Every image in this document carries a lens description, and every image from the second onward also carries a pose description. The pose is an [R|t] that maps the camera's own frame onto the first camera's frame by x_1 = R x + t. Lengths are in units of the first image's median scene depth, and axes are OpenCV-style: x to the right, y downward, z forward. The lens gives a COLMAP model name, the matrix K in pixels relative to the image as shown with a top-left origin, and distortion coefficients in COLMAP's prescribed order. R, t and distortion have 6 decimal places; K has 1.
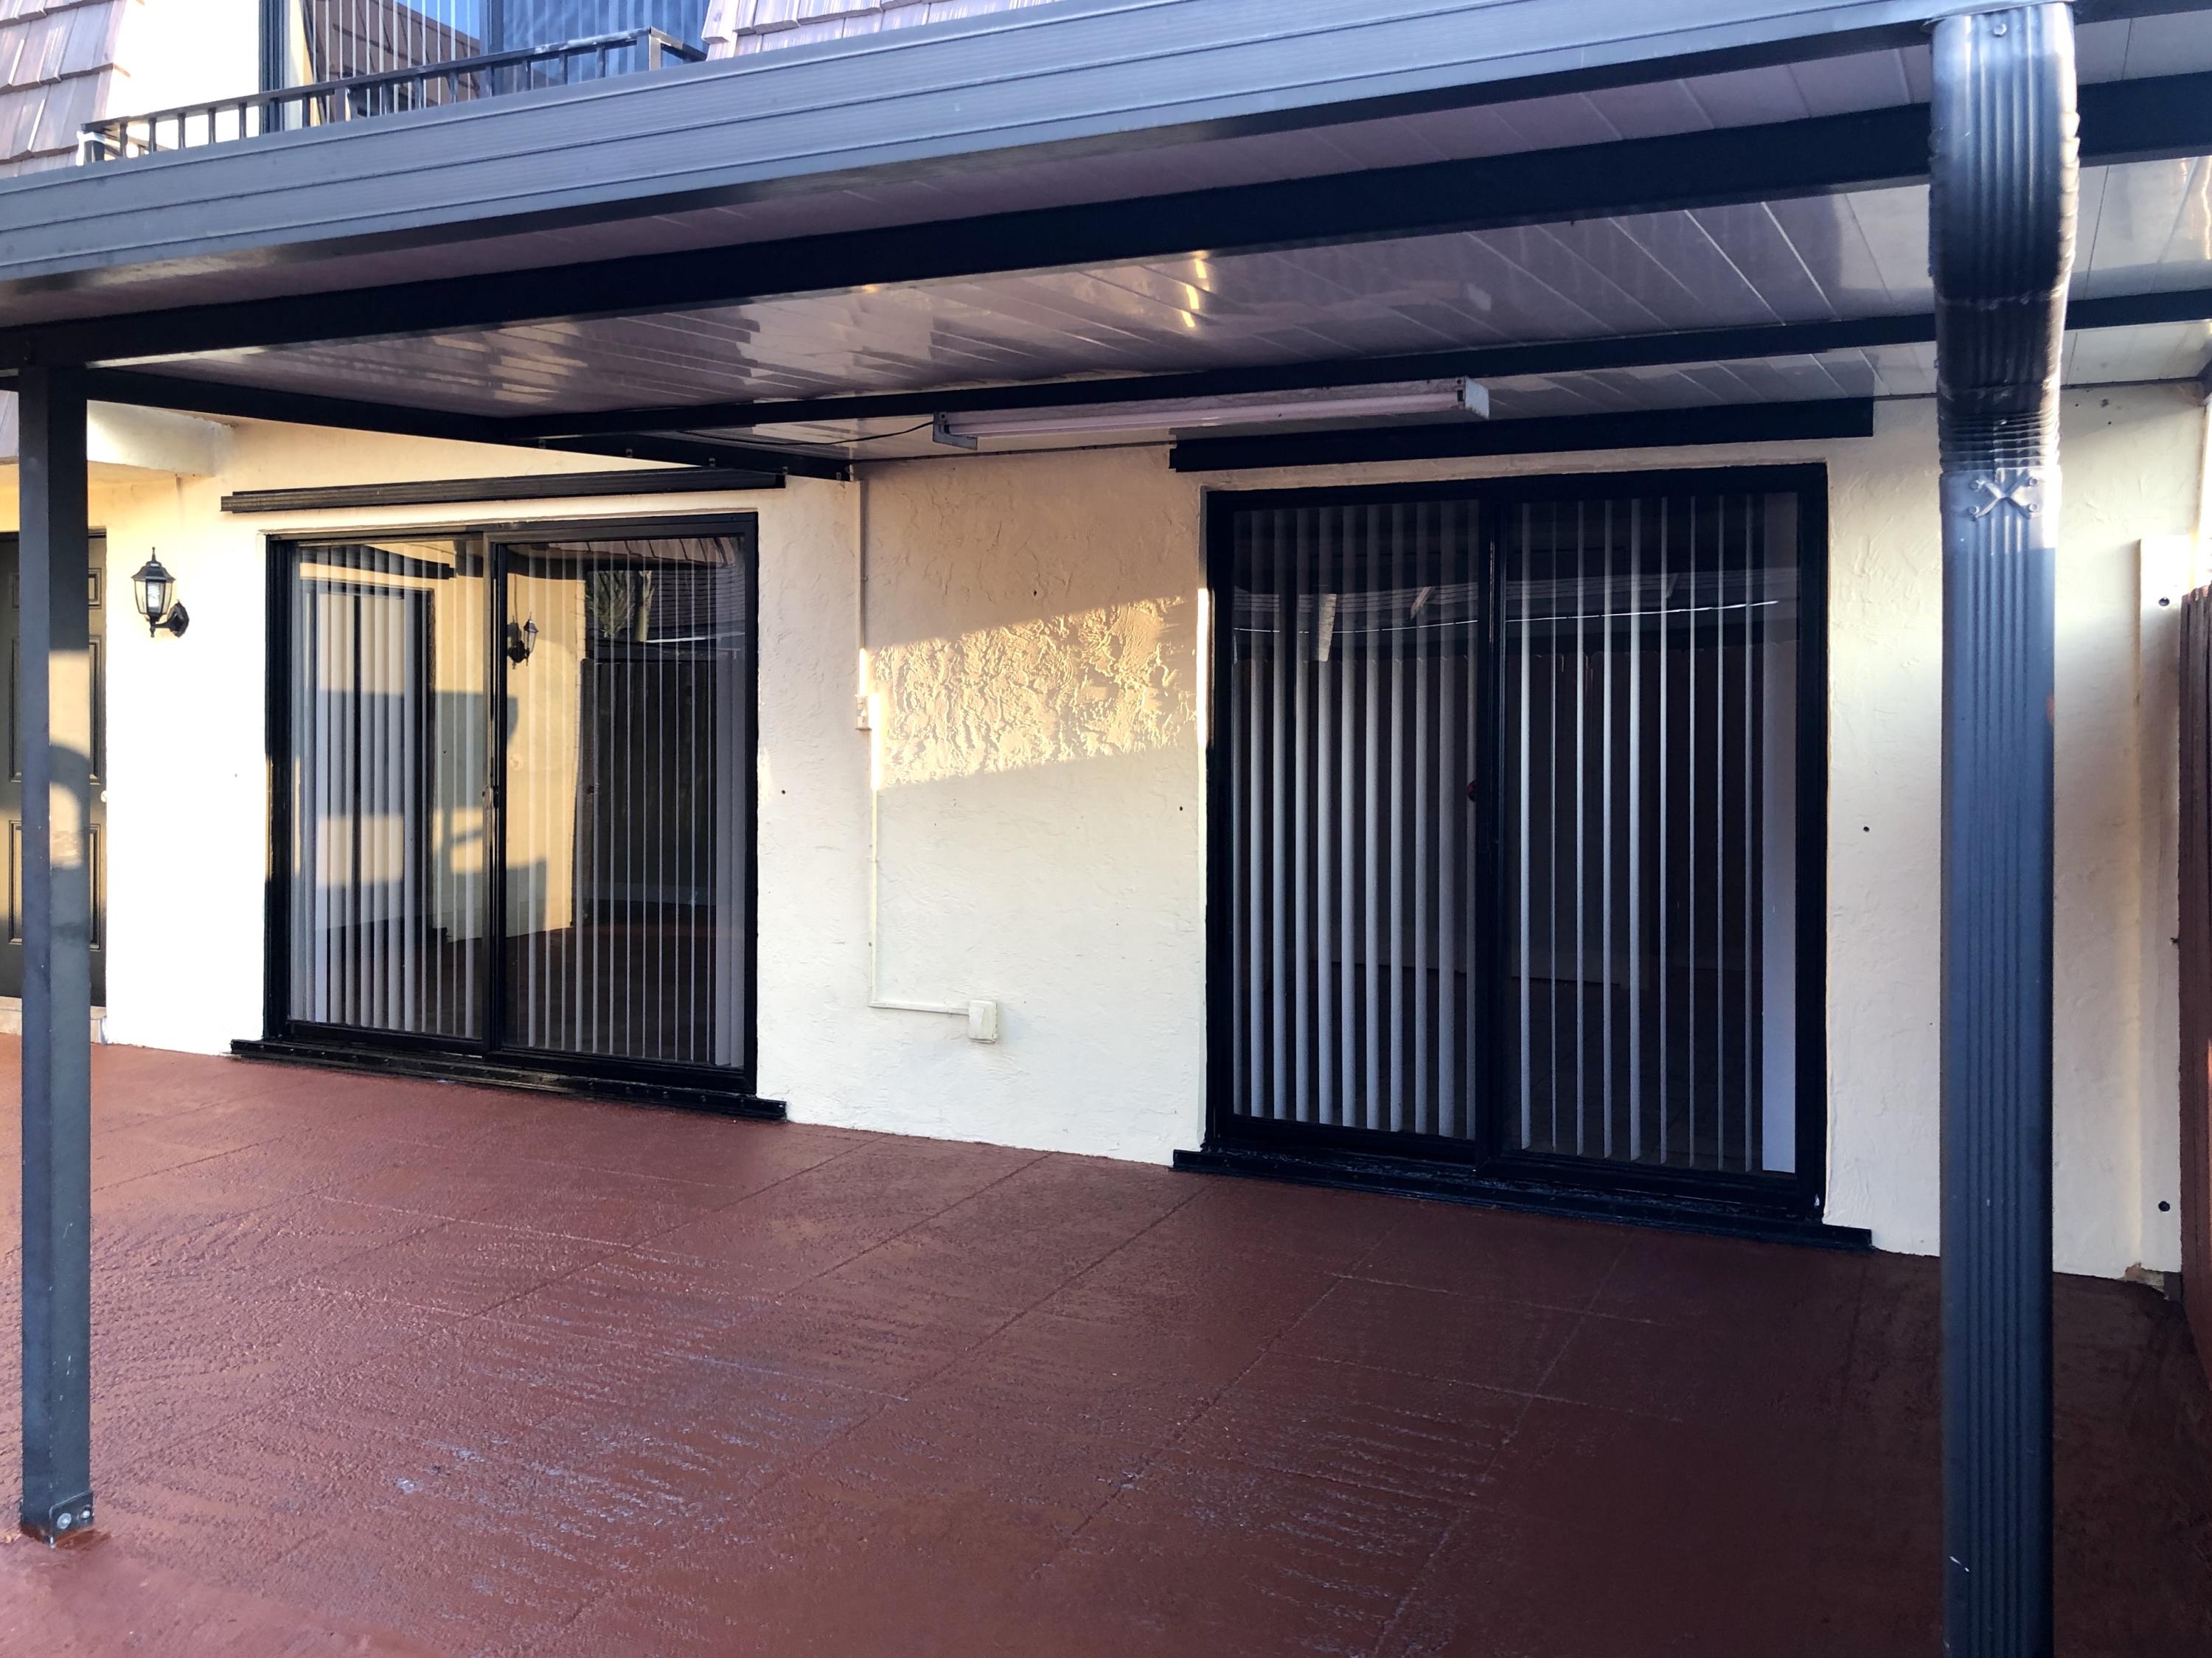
lens RADIAL K [[1816.2, 0, 1061.9], [0, 1816.2, 692.9], [0, 0, 1]] dist [0.038094, -0.041604]
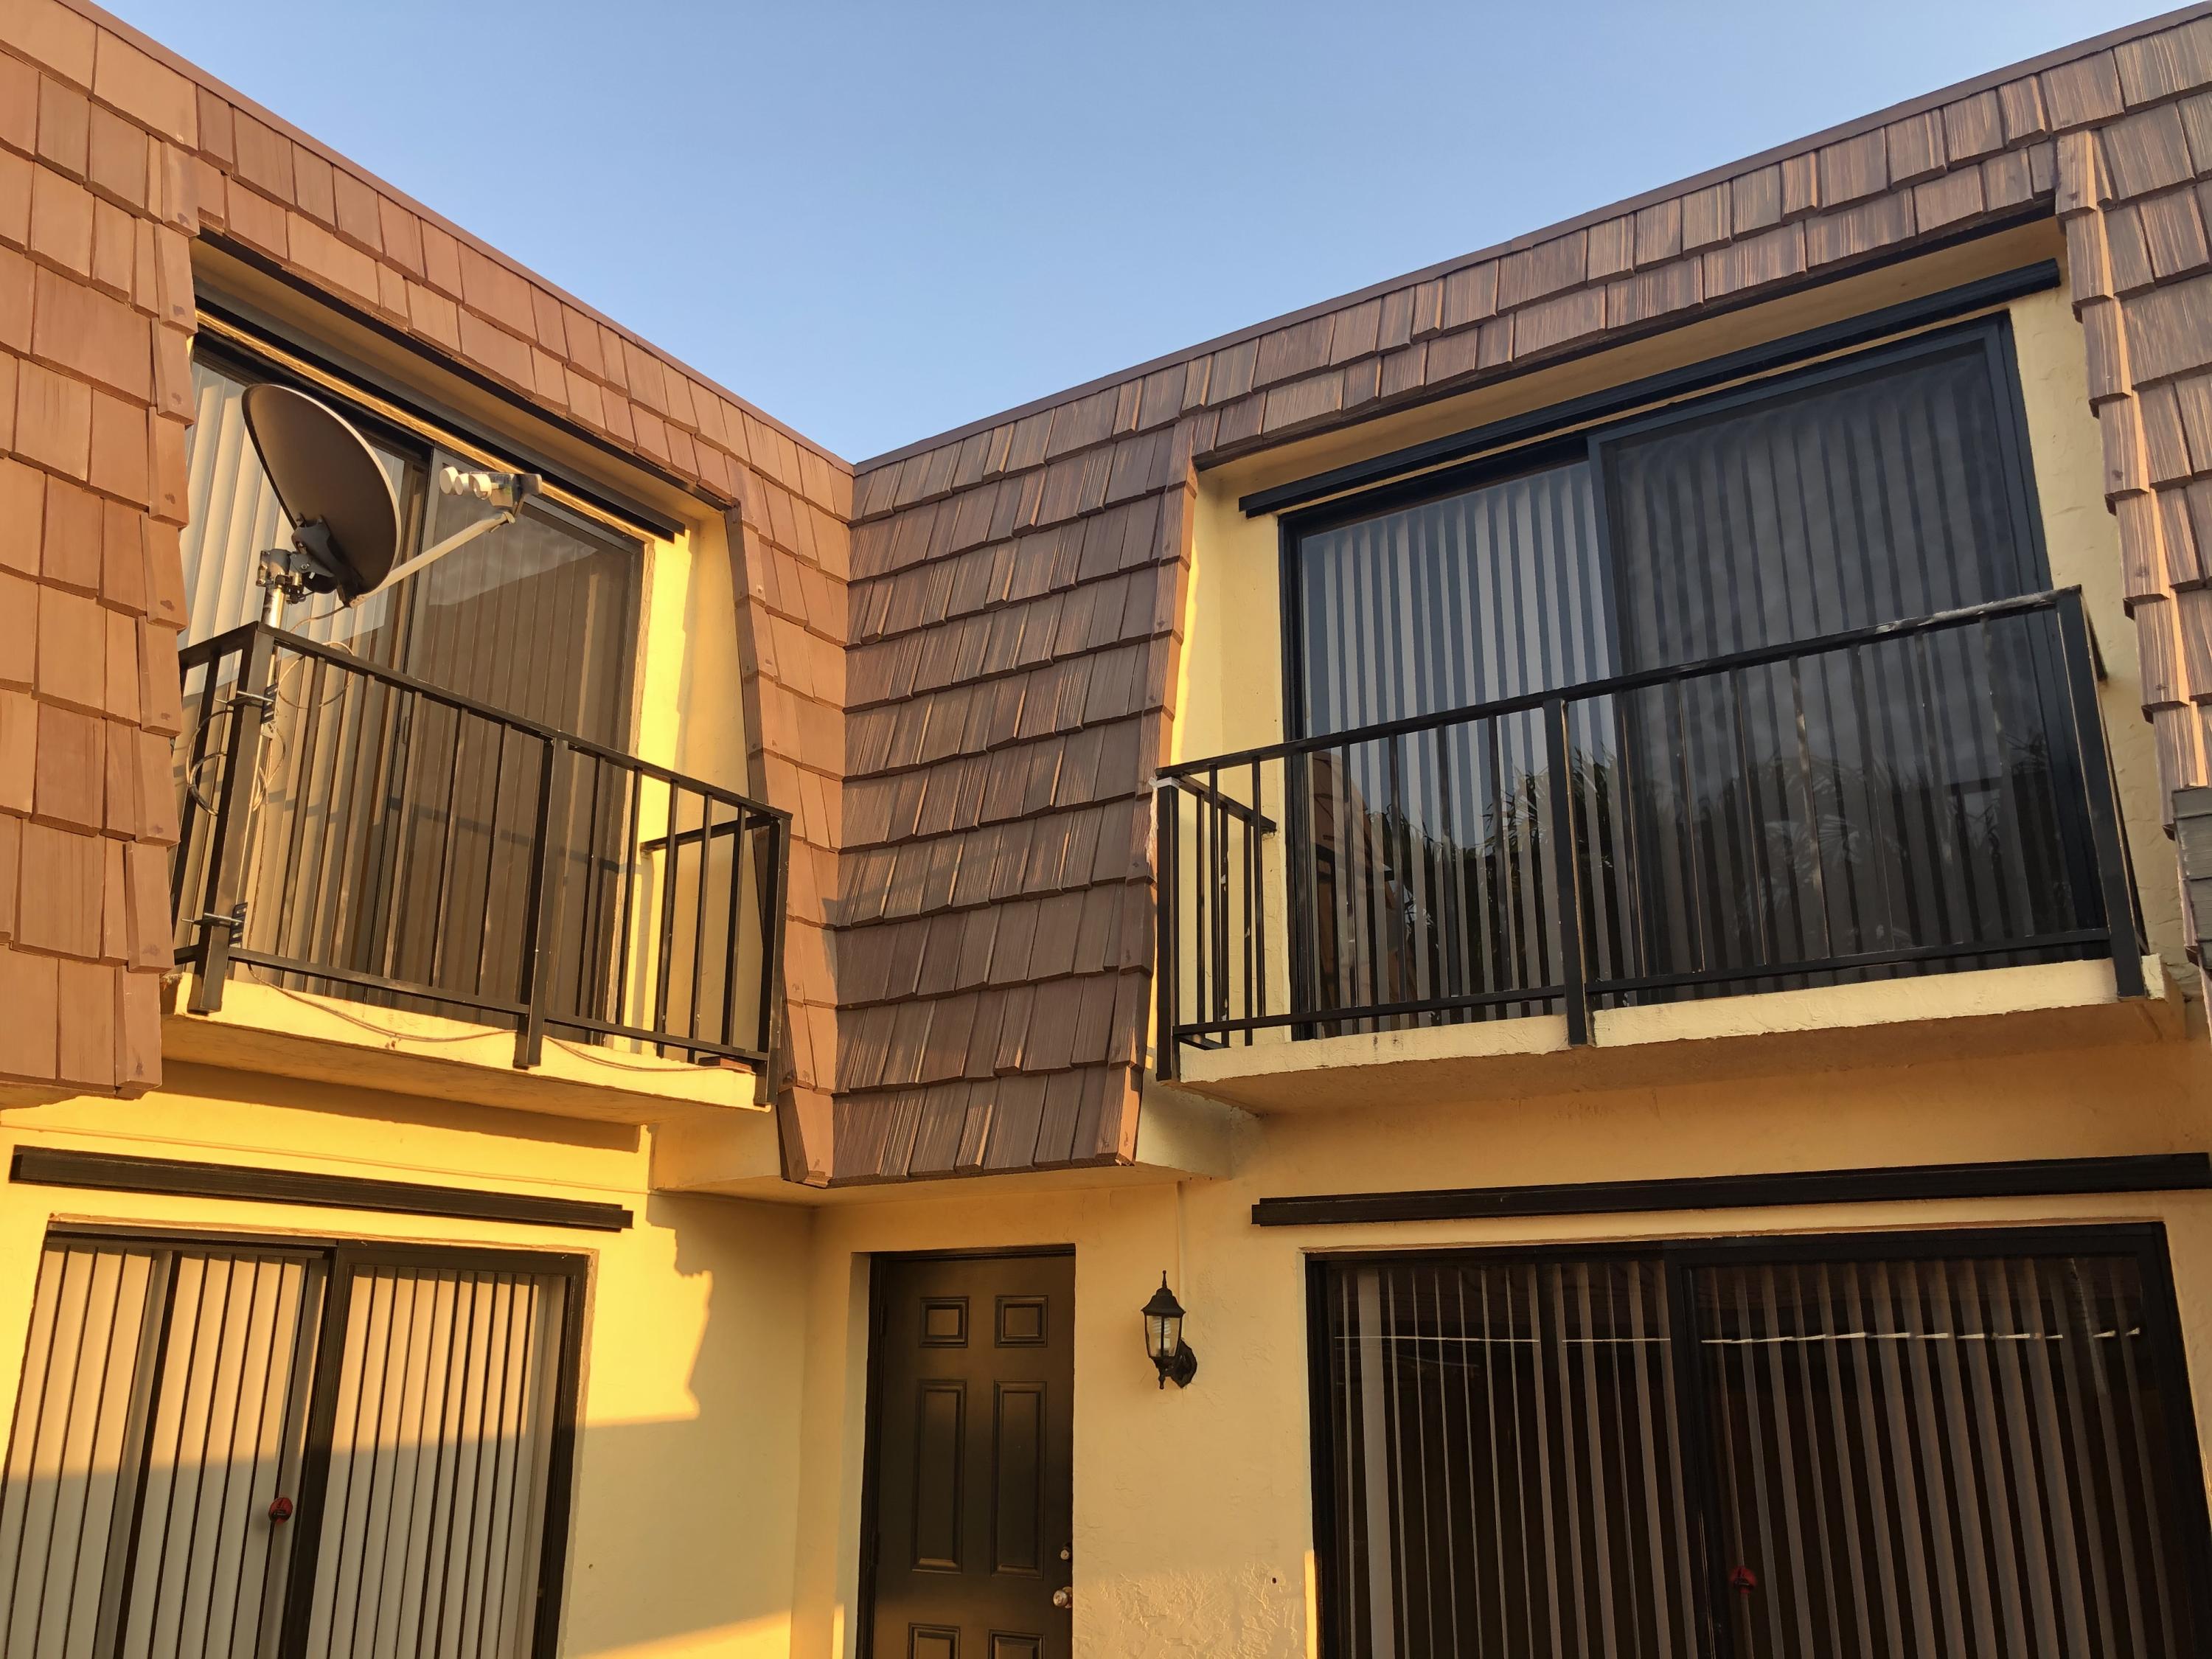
lens RADIAL K [[1816.4, 0, 1102.4], [0, 1816.4, 811.7], [0, 0, 1]] dist [0.038094, -0.041604]
pose [[0.987757, -0.047852, -0.148481, -0.397552], [0.001907, 0.955425, -0.295228, -0.036379], [0.155990, 0.291330, 0.943819, 0.180304]]
